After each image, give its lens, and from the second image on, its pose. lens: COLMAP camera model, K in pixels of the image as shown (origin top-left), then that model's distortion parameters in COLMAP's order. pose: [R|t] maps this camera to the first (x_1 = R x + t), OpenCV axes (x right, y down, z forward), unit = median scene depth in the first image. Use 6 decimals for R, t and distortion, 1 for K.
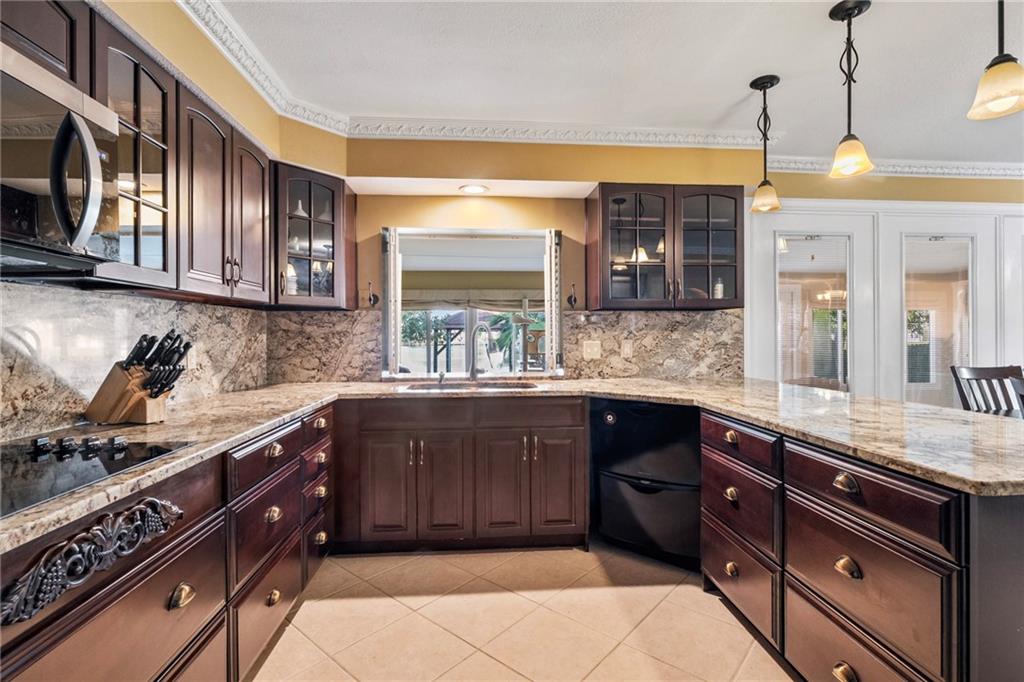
lens RADIAL K [[481.7, 0, 513.6], [0, 481.7, 337.1], [0, 0, 1]] dist [-0.003651, -0.000171]
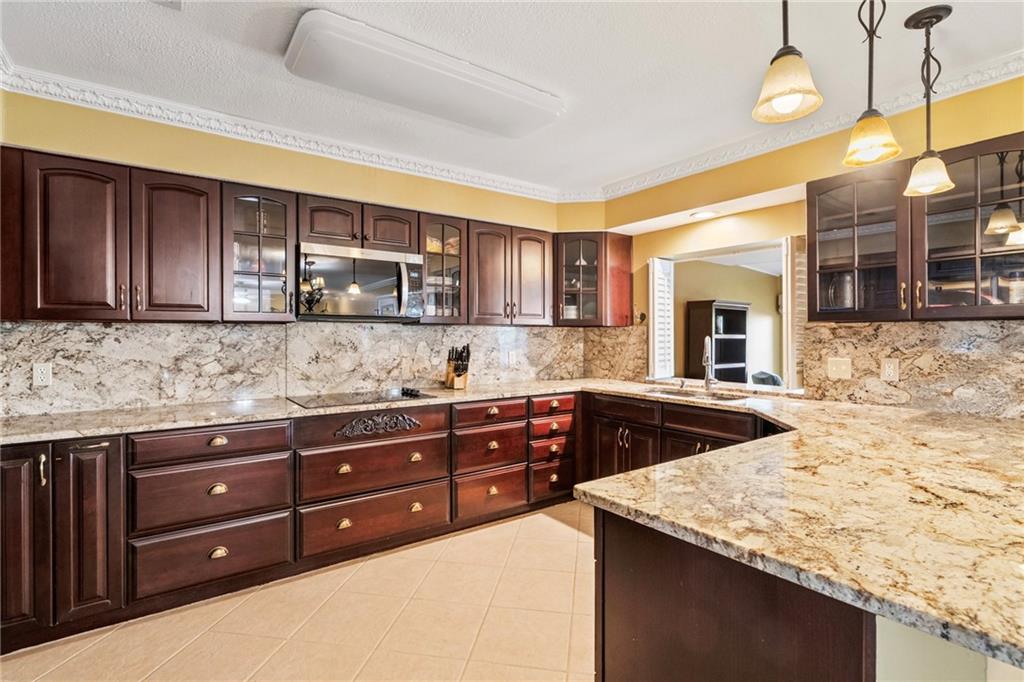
lens RADIAL K [[481.7, 0, 507.0], [0, 481.7, 336.2], [0, 0, 1]] dist [-0.003651, -0.000171]
pose [[0.517646, 0.006273, -0.855572, 0.599109], [-0.005120, 0.999978, 0.004235, -0.031694], [0.855580, 0.002188, 0.517666, 0.051417]]
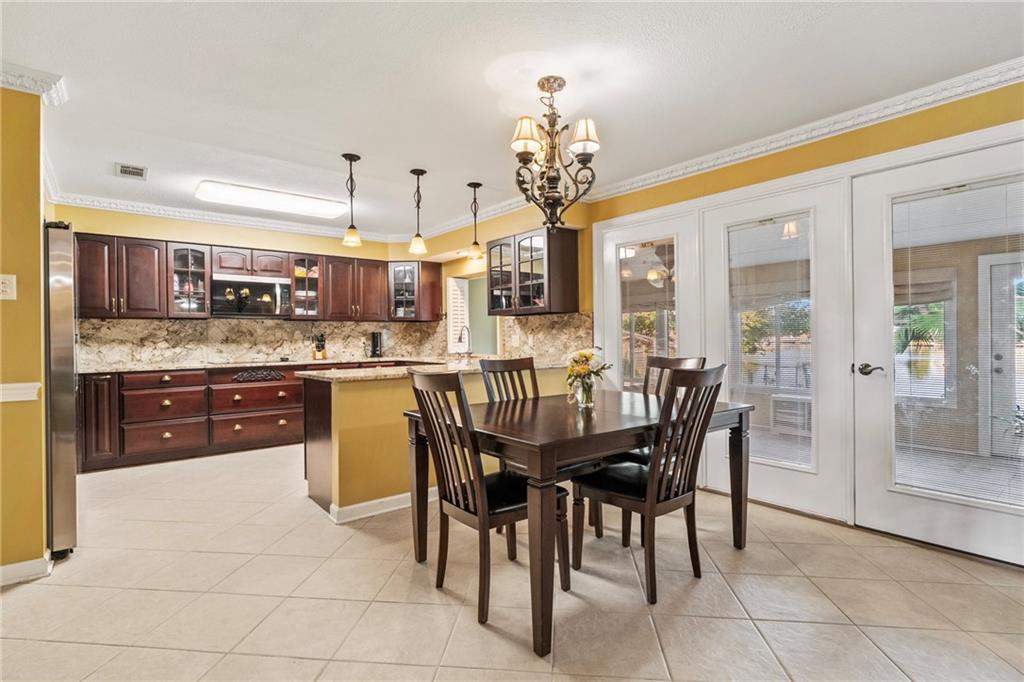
lens RADIAL K [[481.7, 0, 495.7], [0, 481.7, 339.3], [0, 0, 1]] dist [-0.003651, -0.000171]
pose [[0.559971, 0.001551, -0.828511, 1.456070], [0.003681, 0.999984, 0.004360, 0.013835], [0.828504, -0.005492, 0.559956, 0.067595]]
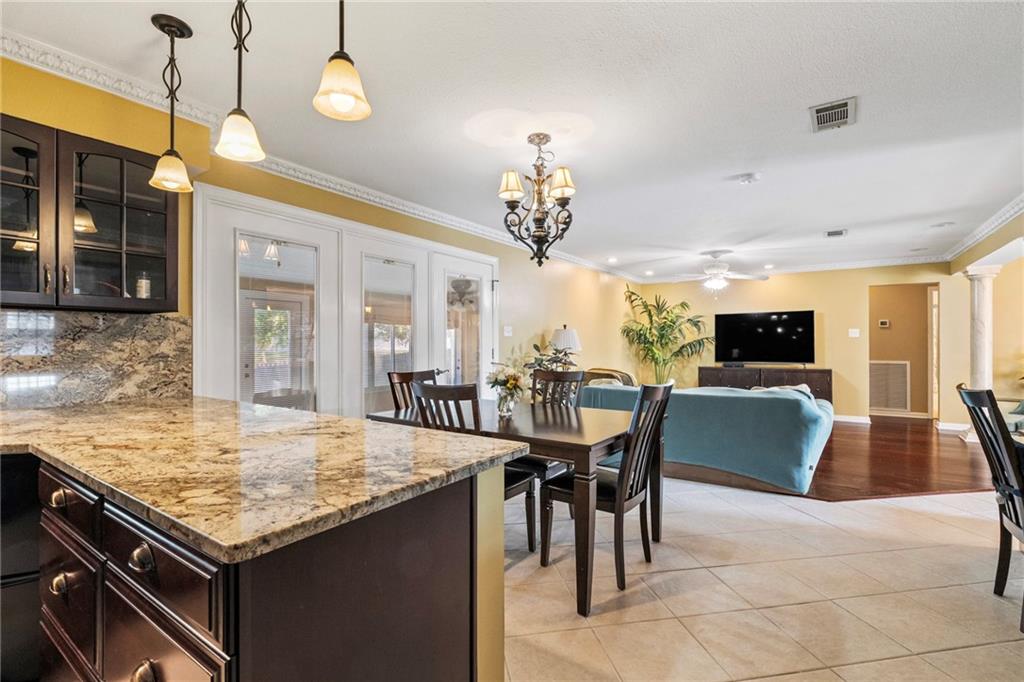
lens RADIAL K [[481.7, 0, 506.7], [0, 481.7, 340.6], [0, 0, 1]] dist [-0.003651, -0.000171]
pose [[0.628420, 0.008318, 0.777829, 0.182509], [0.001819, 0.999924, -0.012162, -0.001144], [-0.777872, 0.009058, 0.628358, 0.056212]]
